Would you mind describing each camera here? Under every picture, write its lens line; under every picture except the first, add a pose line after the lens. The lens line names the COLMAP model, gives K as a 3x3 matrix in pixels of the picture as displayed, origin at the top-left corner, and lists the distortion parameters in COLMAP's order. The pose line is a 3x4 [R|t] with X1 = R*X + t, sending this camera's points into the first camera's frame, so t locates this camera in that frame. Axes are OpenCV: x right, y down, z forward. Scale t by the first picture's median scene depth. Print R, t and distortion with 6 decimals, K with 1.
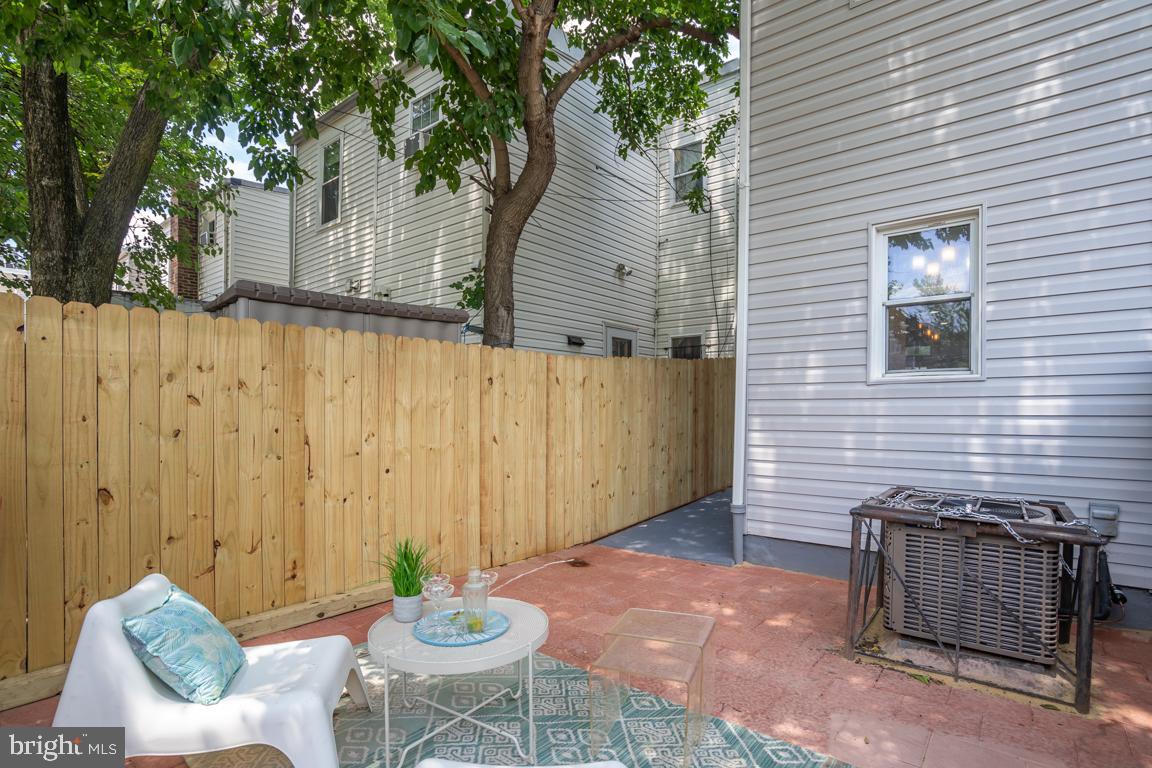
lens RADIAL K [[568.8, 0, 578.6], [0, 568.8, 414.1], [0, 0, 1]] dist [-0.066022, 0.028455]
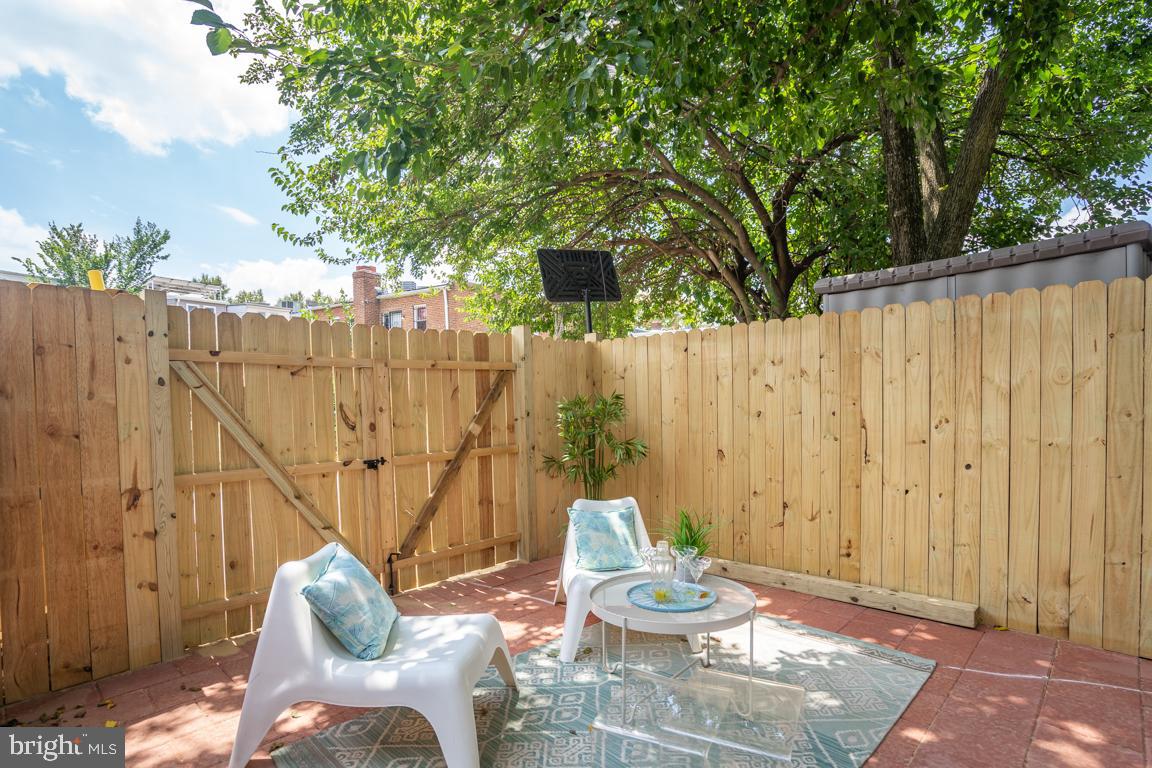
lens RADIAL K [[568.8, 0, 578.6], [0, 568.8, 414.1], [0, 0, 1]] dist [-0.066022, 0.028455]
pose [[-0.075151, 0.016470, -0.997036, 0.499390], [0.012384, 0.999802, 0.015582, 0.007164], [0.997095, -0.011177, -0.075340, 0.524097]]
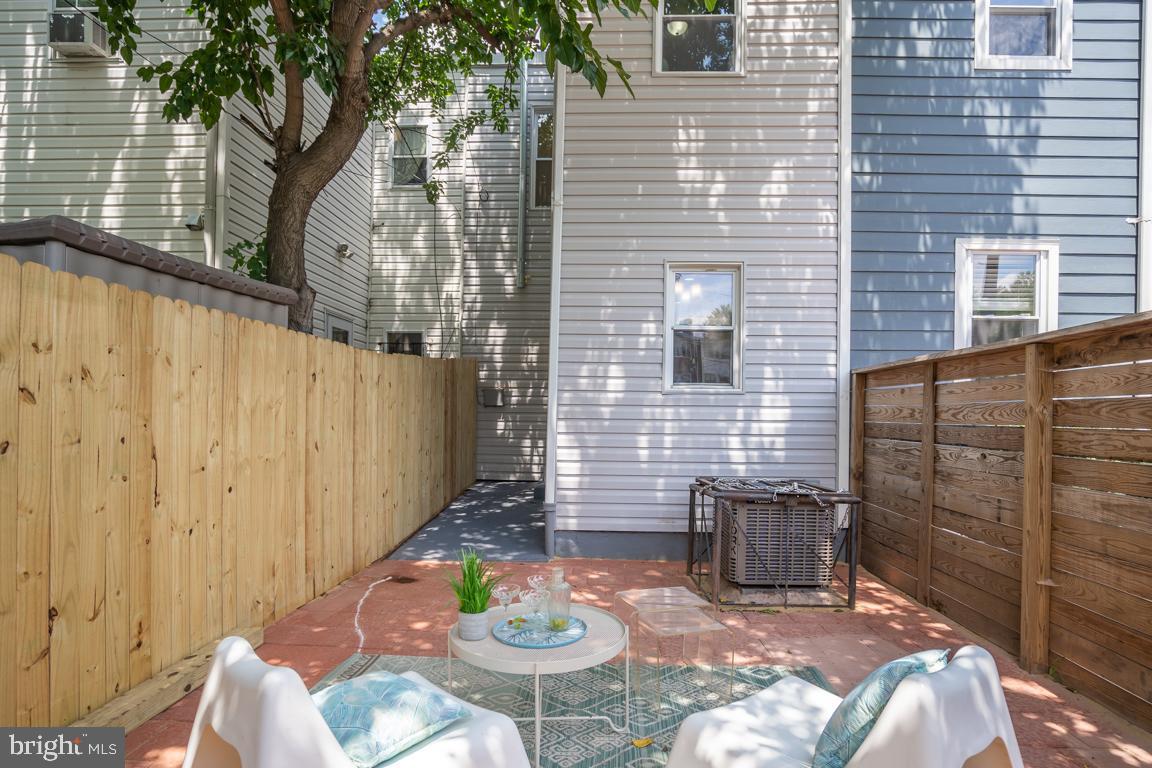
lens RADIAL K [[622.6, 0, 577.9], [0, 622.6, 412.6], [0, 0, 1]] dist [-0.055110, 0.019302]
pose [[0.797323, 0.009181, 0.603483, -0.480134], [-0.007801, 0.999958, -0.004906, -0.005149], [-0.603502, -0.000796, 0.797361, 0.041195]]
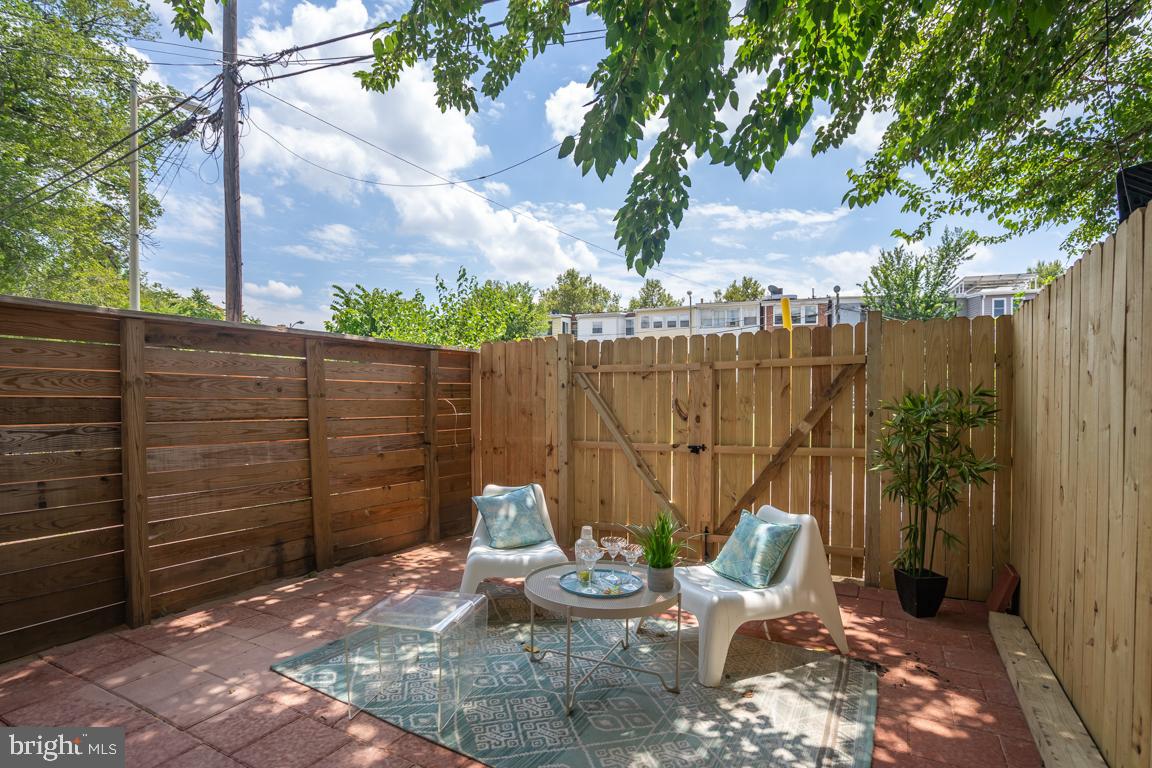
lens RADIAL K [[568.8, 0, 578.6], [0, 568.8, 414.1], [0, 0, 1]] dist [-0.066022, 0.028455]
pose [[-0.982305, -0.003946, -0.187247, 0.028869], [-0.007531, 0.999802, 0.018439, 0.010087], [0.187137, 0.019523, -0.982140, 1.214053]]
